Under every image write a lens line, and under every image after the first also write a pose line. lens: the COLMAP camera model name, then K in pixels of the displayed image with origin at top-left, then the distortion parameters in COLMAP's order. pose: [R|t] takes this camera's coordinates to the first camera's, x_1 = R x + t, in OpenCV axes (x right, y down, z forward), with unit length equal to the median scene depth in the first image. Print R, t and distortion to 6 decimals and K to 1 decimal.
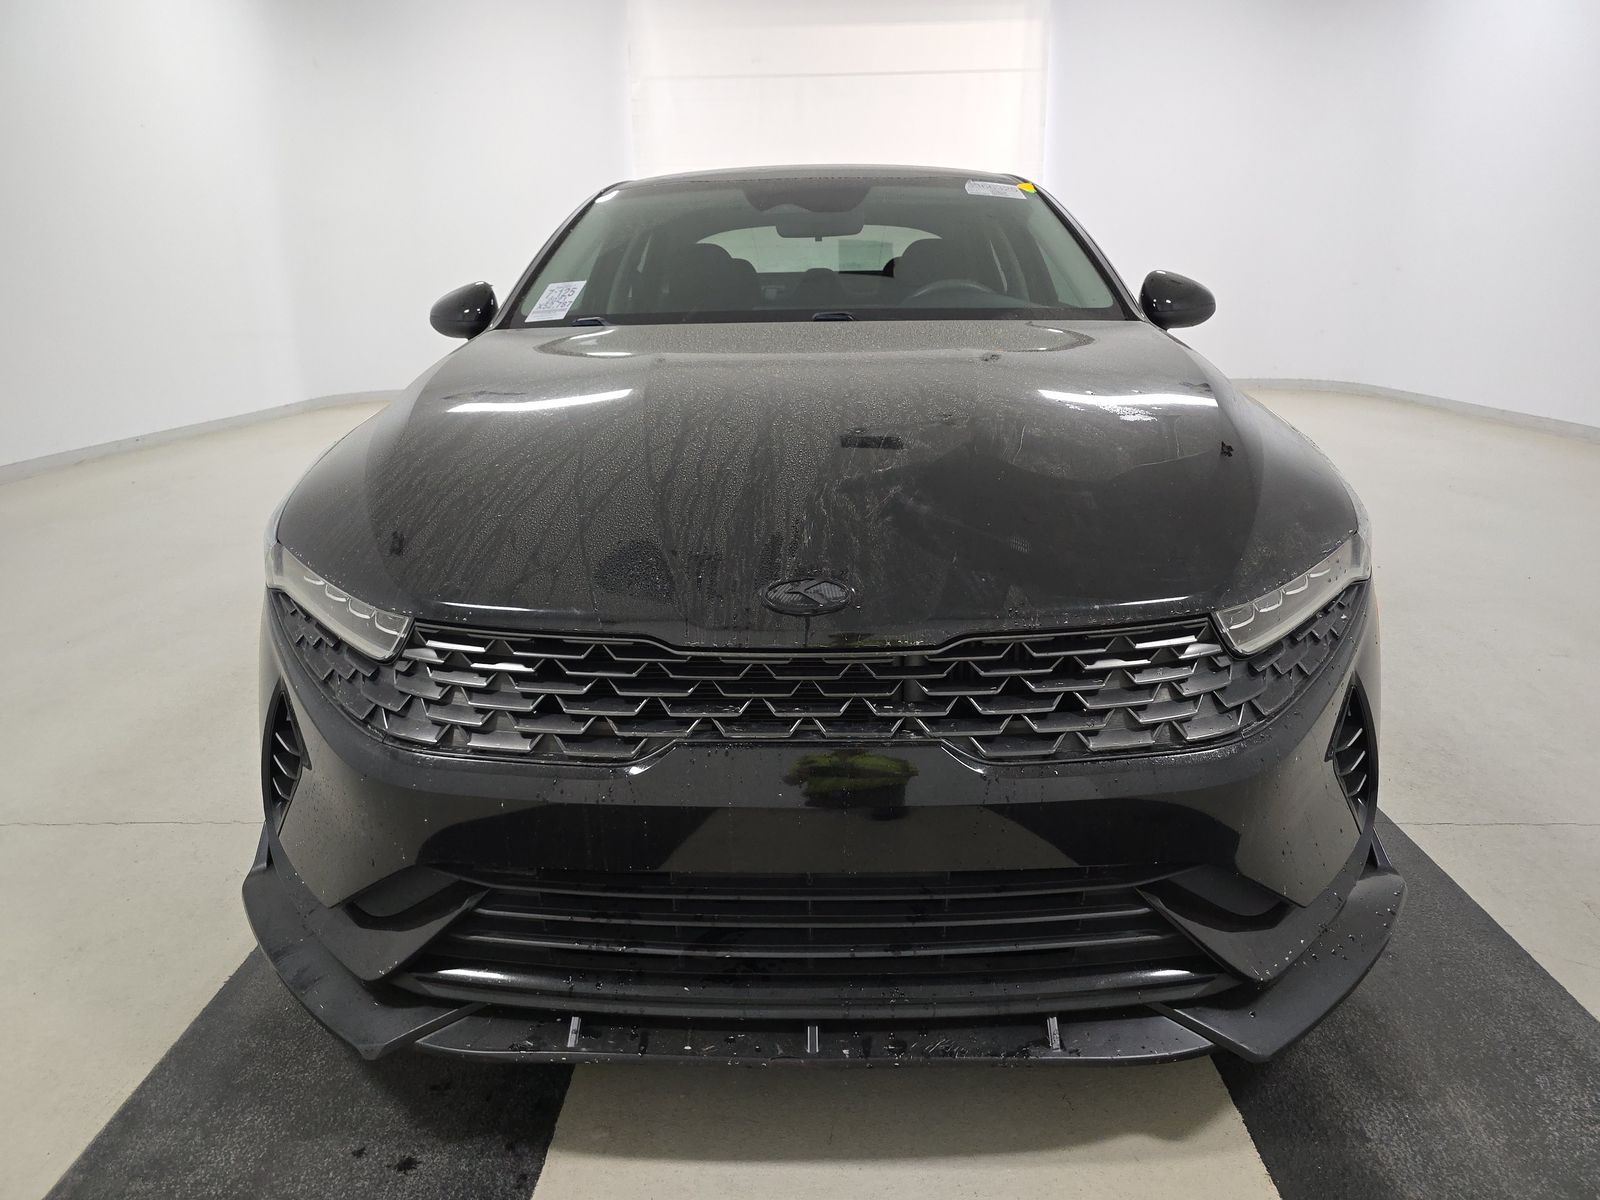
lens RADIAL K [[1060.6, 0, 800.0], [0, 1060.6, 600.0], [0, 0, 1]] dist [0.055058, -0.059438]
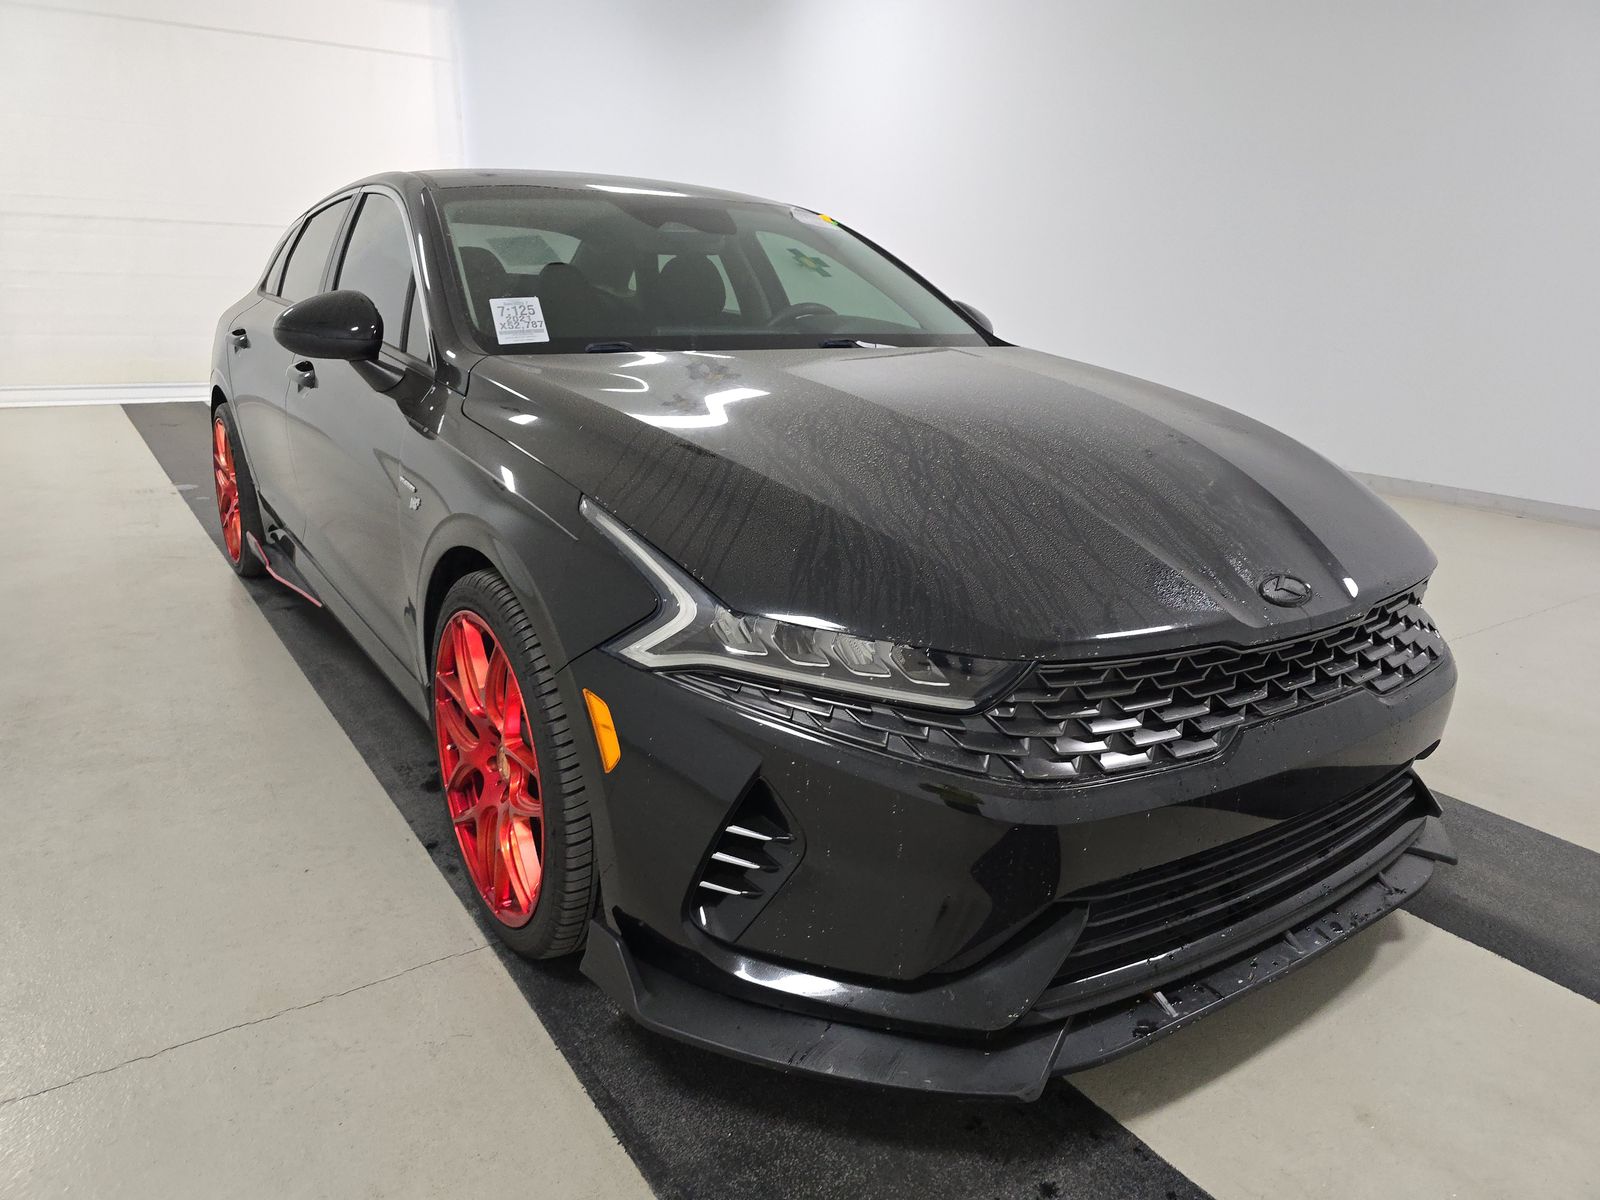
lens RADIAL K [[1060.6, 0, 800.0], [0, 1060.6, 600.0], [0, 0, 1]] dist [0.055058, -0.059438]
pose [[0.812100, -0.130211, 0.568804, -1.057485], [0.126071, 0.990915, 0.046844, -0.111603], [-0.569736, 0.033668, 0.821138, 0.268428]]
